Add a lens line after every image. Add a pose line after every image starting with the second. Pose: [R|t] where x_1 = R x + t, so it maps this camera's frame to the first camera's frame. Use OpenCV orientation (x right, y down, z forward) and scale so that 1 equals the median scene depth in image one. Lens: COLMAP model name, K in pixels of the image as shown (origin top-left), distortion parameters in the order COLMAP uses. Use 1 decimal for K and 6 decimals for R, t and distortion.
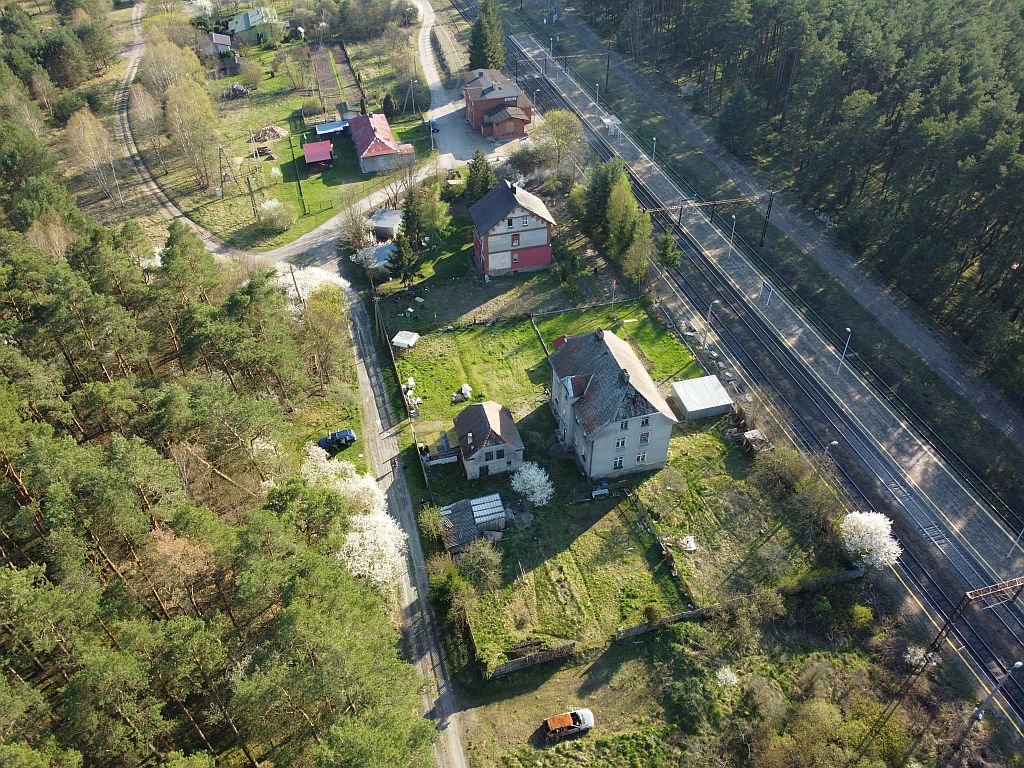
lens RADIAL K [[773.9, 0, 508.0], [0, 773.9, 388.8], [0, 0, 1]] dist [0.002242, -0.009429]
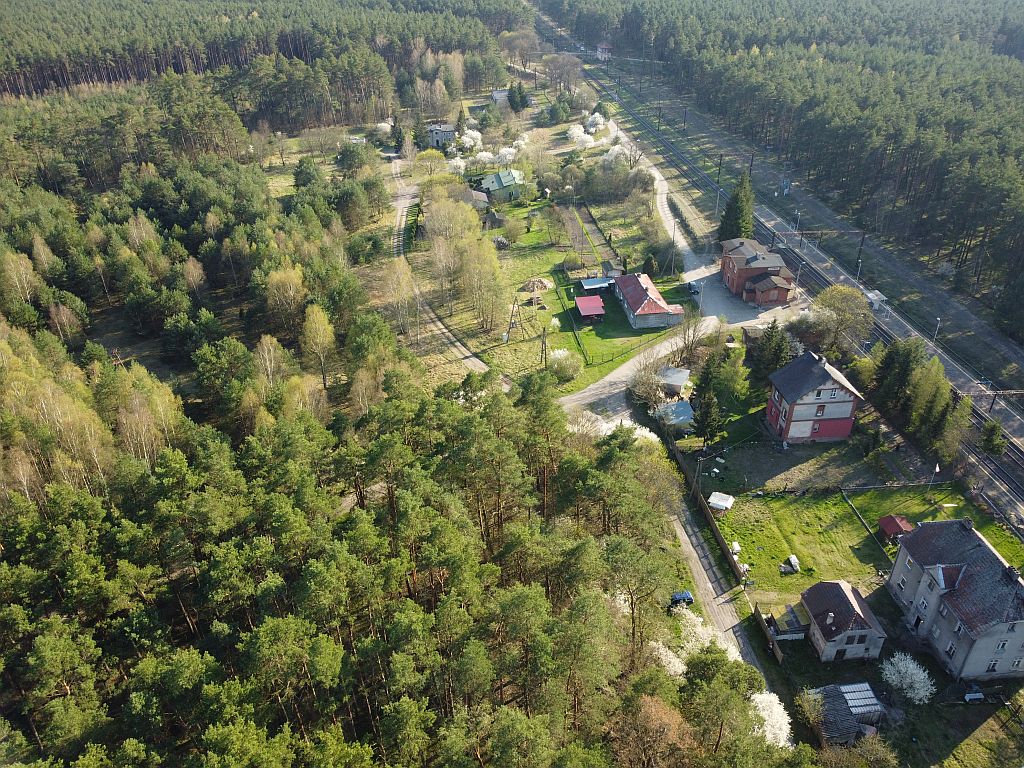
lens RADIAL K [[773.9, 0, 506.2], [0, 773.9, 388.4], [0, 0, 1]] dist [0.002242, -0.009429]
pose [[0.985477, 0.087553, -0.145496, -0.250994], [-0.111215, 0.980272, -0.163398, -0.011137], [0.128320, 0.177207, 0.975772, -0.038355]]
